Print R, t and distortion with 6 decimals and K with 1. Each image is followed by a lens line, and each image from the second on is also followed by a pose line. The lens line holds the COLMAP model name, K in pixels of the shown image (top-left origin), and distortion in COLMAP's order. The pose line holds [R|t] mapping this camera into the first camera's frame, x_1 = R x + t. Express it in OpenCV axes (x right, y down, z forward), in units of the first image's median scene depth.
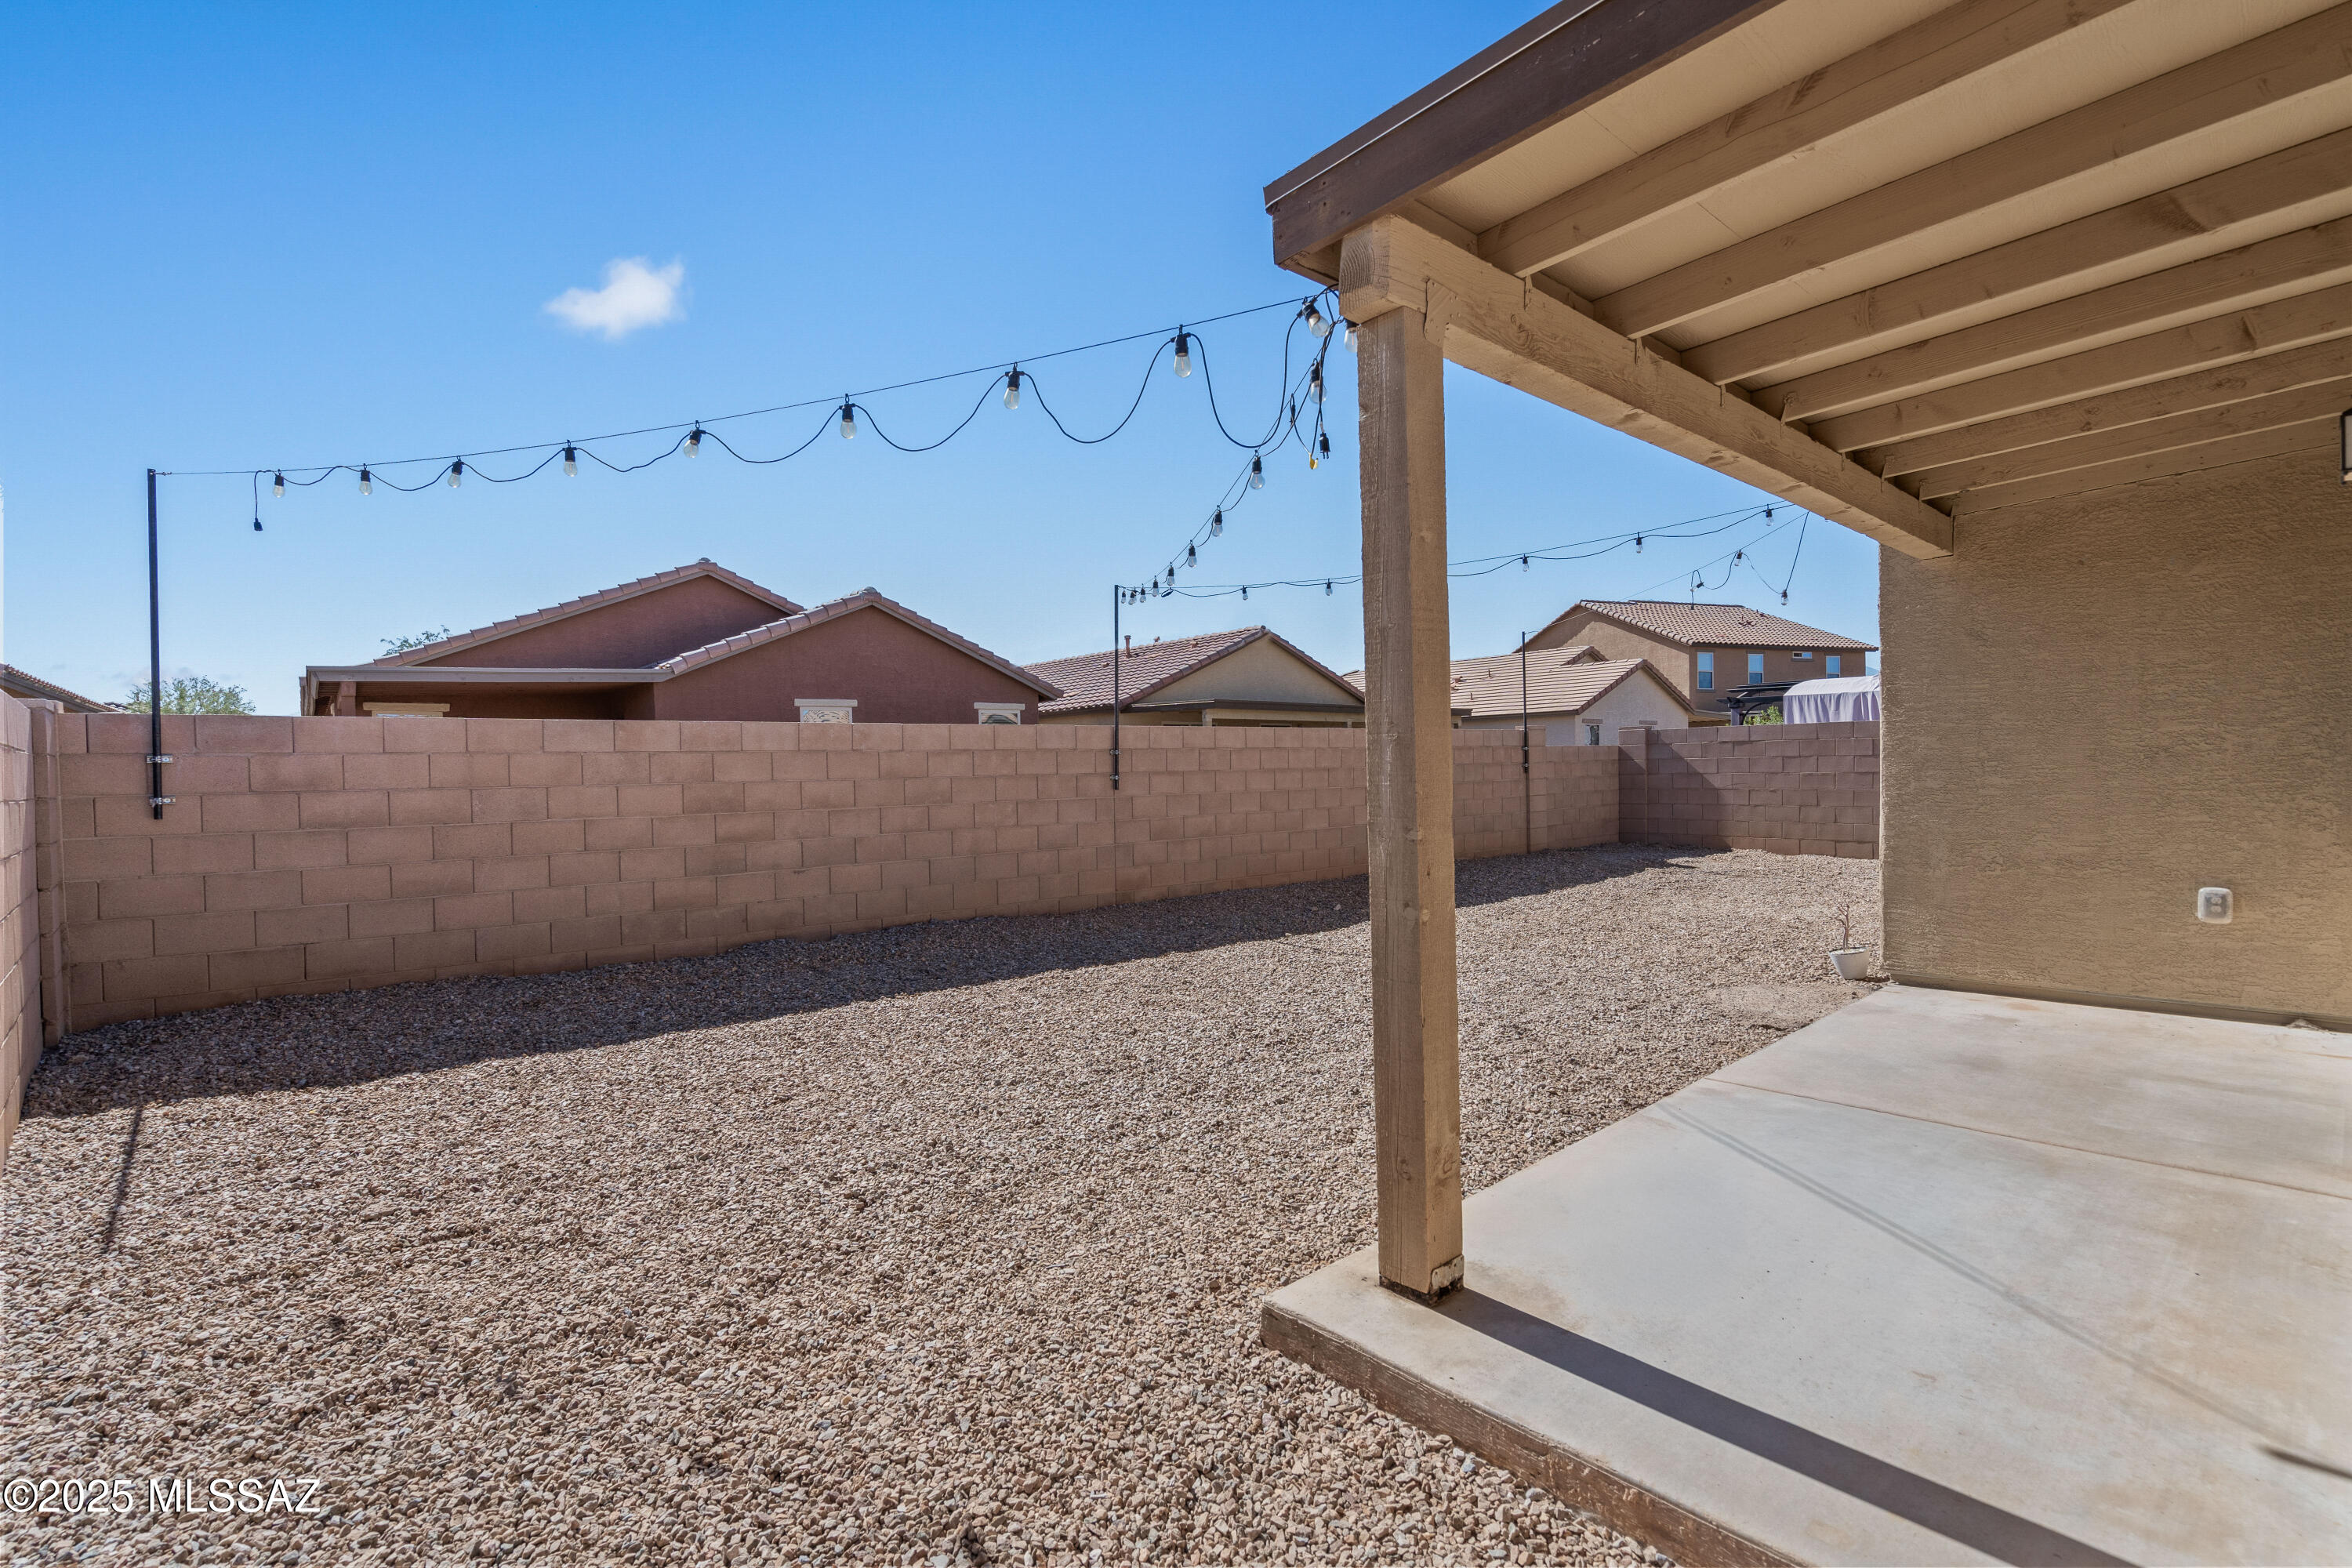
lens RADIAL K [[1080.4, 0, 1165.8], [0, 1080.4, 775.1], [0, 0, 1]] dist [-0.001729, 0.001065]
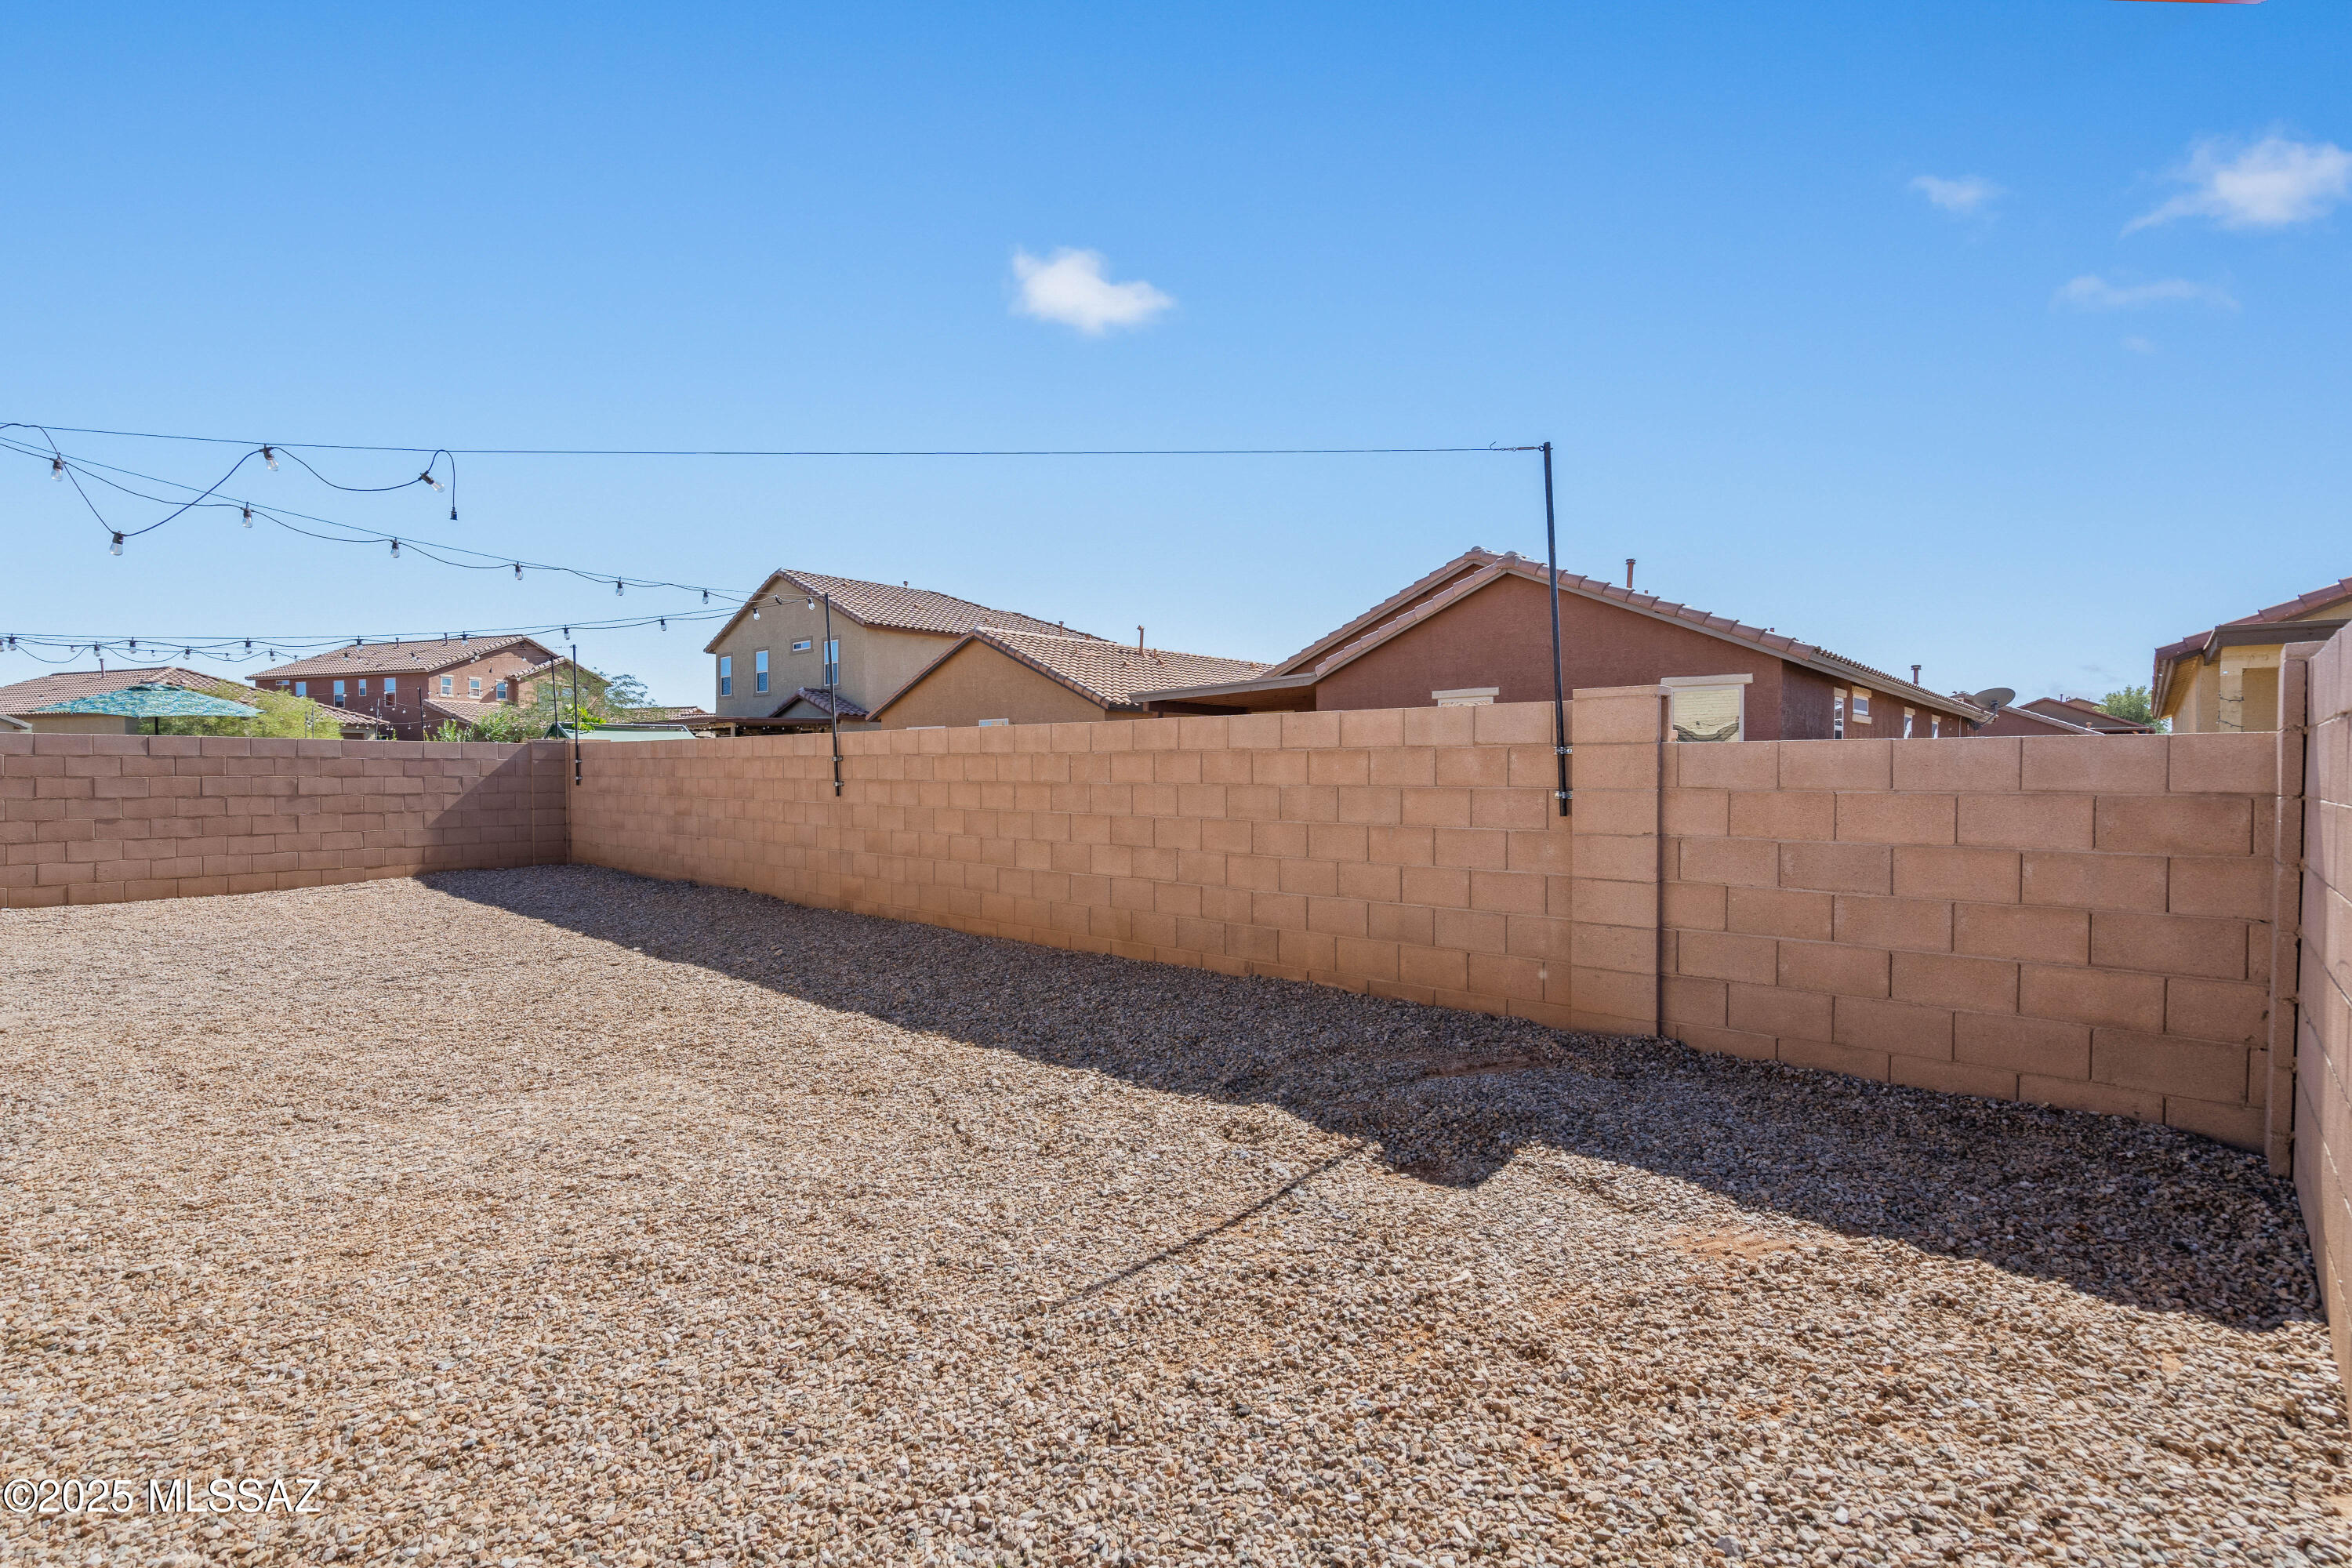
lens RADIAL K [[1080.4, 0, 1170.5], [0, 1080.4, 784.4], [0, 0, 1]] dist [-0.001729, 0.001065]
pose [[0.115320, 0.034801, -0.992719, 0.901948], [-0.009152, 0.999381, 0.033971, -0.031509], [0.993286, 0.005168, 0.115567, 1.084280]]
